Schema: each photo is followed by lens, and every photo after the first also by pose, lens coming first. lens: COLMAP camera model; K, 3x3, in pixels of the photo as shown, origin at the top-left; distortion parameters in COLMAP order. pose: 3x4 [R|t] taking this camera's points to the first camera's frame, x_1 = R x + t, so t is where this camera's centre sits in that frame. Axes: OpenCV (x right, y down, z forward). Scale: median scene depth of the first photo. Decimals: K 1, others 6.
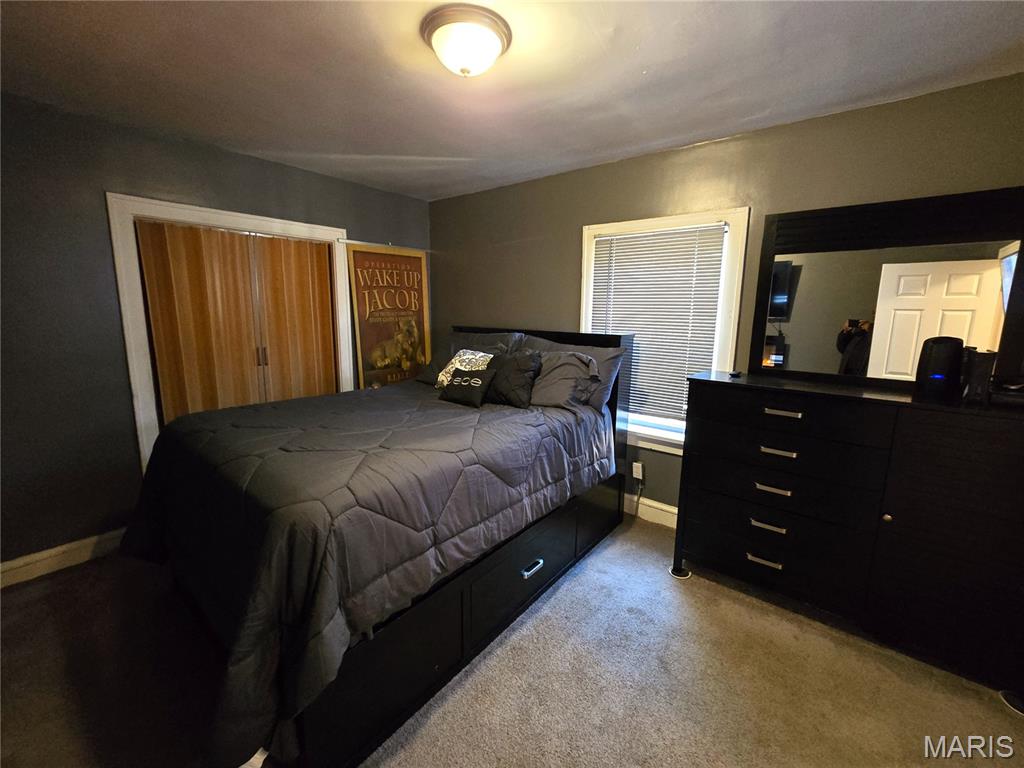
lens RADIAL K [[415.9, 0, 513.6], [0, 415.9, 379.6], [0, 0, 1]] dist [-0.014926, -0.000048]
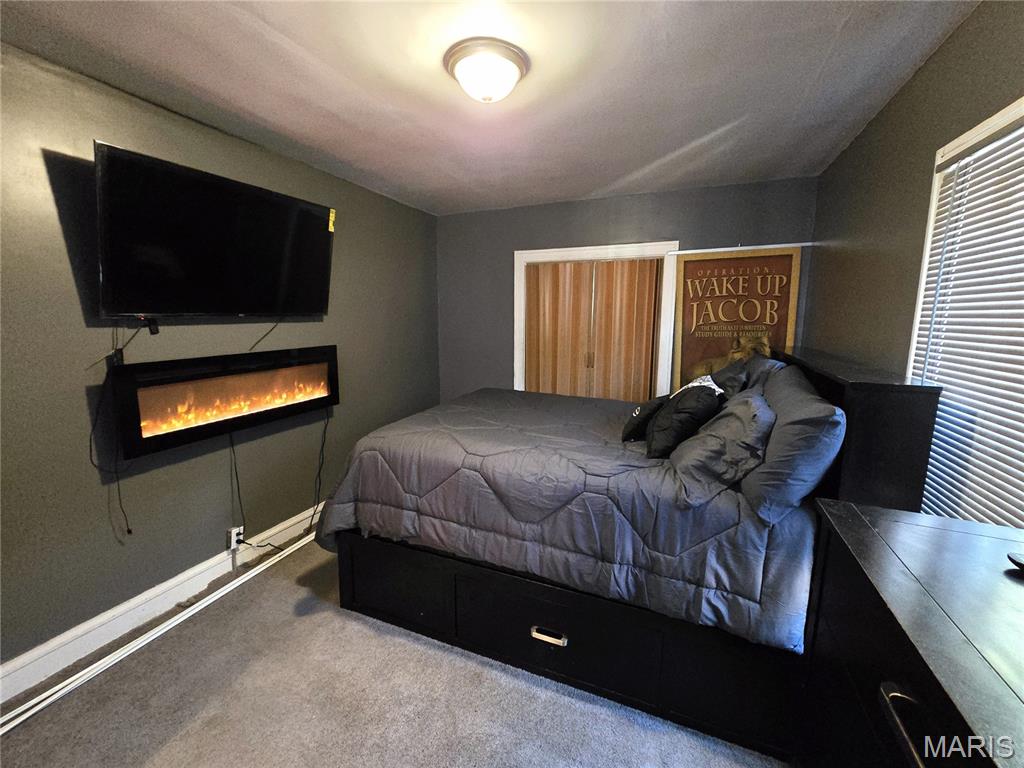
lens RADIAL K [[415.9, 0, 511.5], [0, 415.9, 380.2], [0, 0, 1]] dist [-0.014926, -0.000048]
pose [[0.269586, 0.137429, -0.953120, 0.592045], [-0.161799, 0.982158, 0.095851, -0.089886], [0.949286, 0.128374, 0.287011, 0.500164]]
